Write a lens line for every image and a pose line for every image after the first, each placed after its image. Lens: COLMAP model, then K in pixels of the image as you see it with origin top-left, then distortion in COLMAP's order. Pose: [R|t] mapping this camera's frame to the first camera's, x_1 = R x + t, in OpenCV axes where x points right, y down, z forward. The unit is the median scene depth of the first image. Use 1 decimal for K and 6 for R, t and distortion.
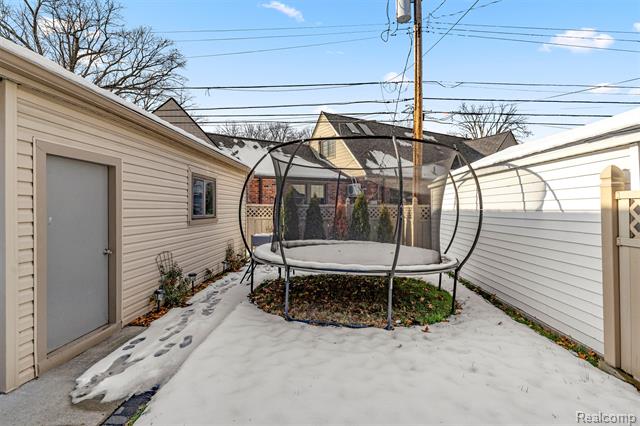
lens RADIAL K [[310.0, 0, 322.1], [0, 310.0, 214.0], [0, 0, 1]] dist [0.003533, -0.001282]
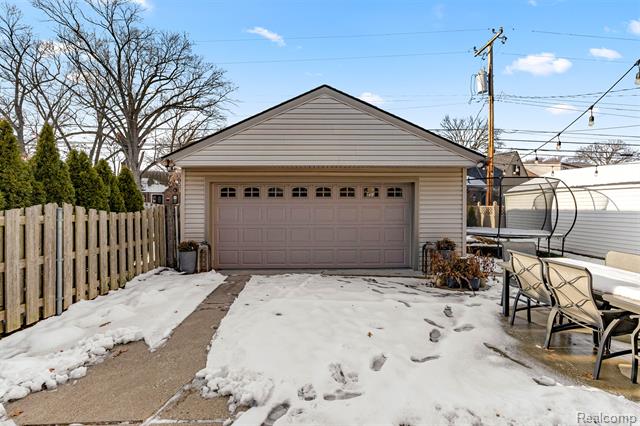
lens RADIAL K [[286.9, 0, 316.3], [0, 286.9, 206.6], [0, 0, 1]] dist [-0.001102, -0.000153]
pose [[0.999209, -0.002079, 0.039716, -1.336300], [0.002797, 0.999833, -0.018037, -0.001835], [-0.039672, 0.018133, 0.999048, -0.910951]]
